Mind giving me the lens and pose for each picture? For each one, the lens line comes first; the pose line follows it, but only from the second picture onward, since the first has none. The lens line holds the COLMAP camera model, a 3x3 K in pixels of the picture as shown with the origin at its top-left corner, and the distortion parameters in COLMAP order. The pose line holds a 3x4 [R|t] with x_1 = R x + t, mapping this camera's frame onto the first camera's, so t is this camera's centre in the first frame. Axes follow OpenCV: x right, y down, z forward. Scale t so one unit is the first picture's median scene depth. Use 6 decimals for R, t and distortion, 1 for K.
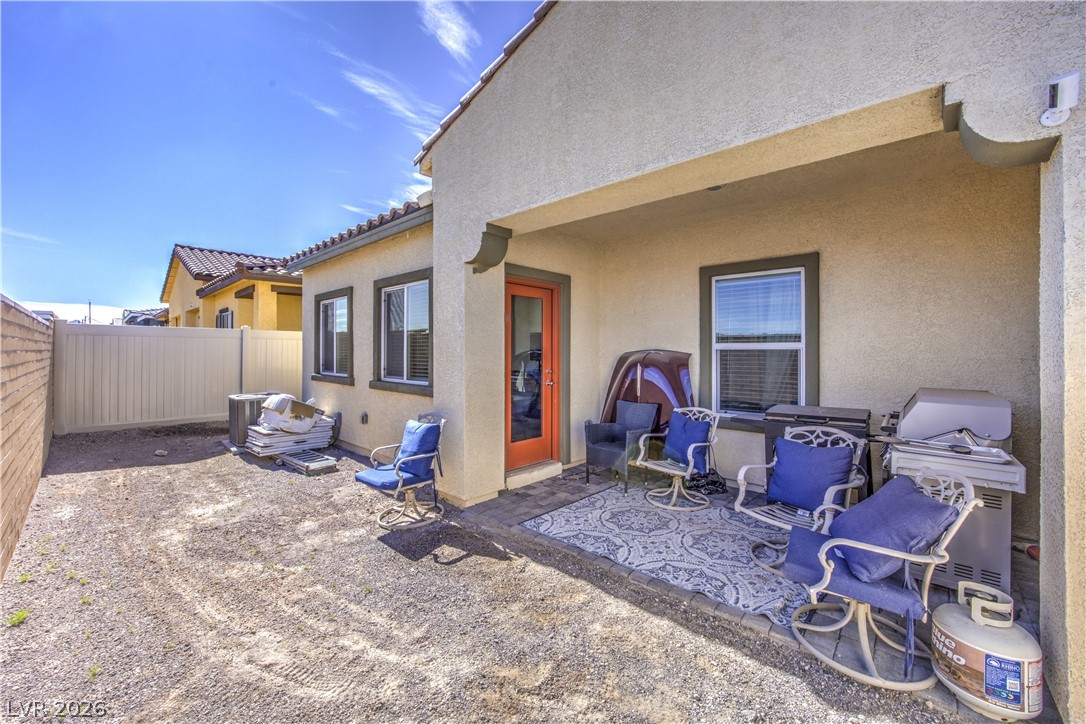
lens RADIAL K [[429.6, 0, 553.3], [0, 429.6, 365.4], [0, 0, 1]] dist [-0.042907, 0.013258]
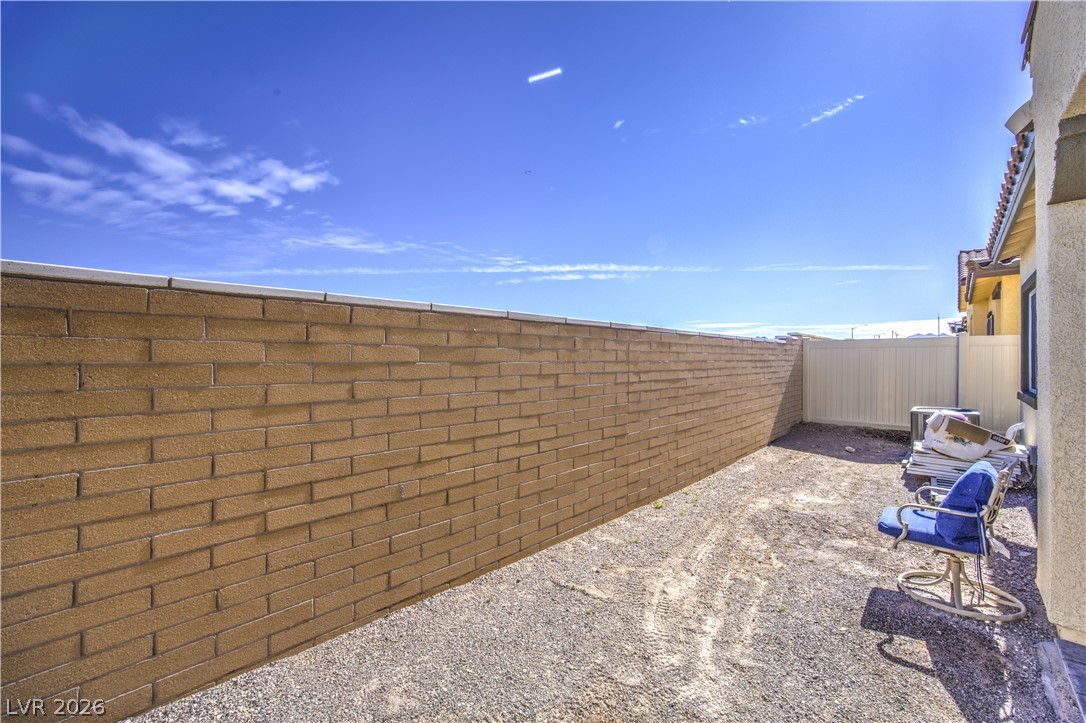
lens RADIAL K [[429.6, 0, 553.3], [0, 429.6, 364.9], [0, 0, 1]] dist [-0.042907, 0.013258]
pose [[-0.039847, 0.007465, -0.999178, 0.436142], [-0.033899, 0.999386, 0.008819, -0.007480], [0.998631, 0.034223, -0.039569, 0.422054]]
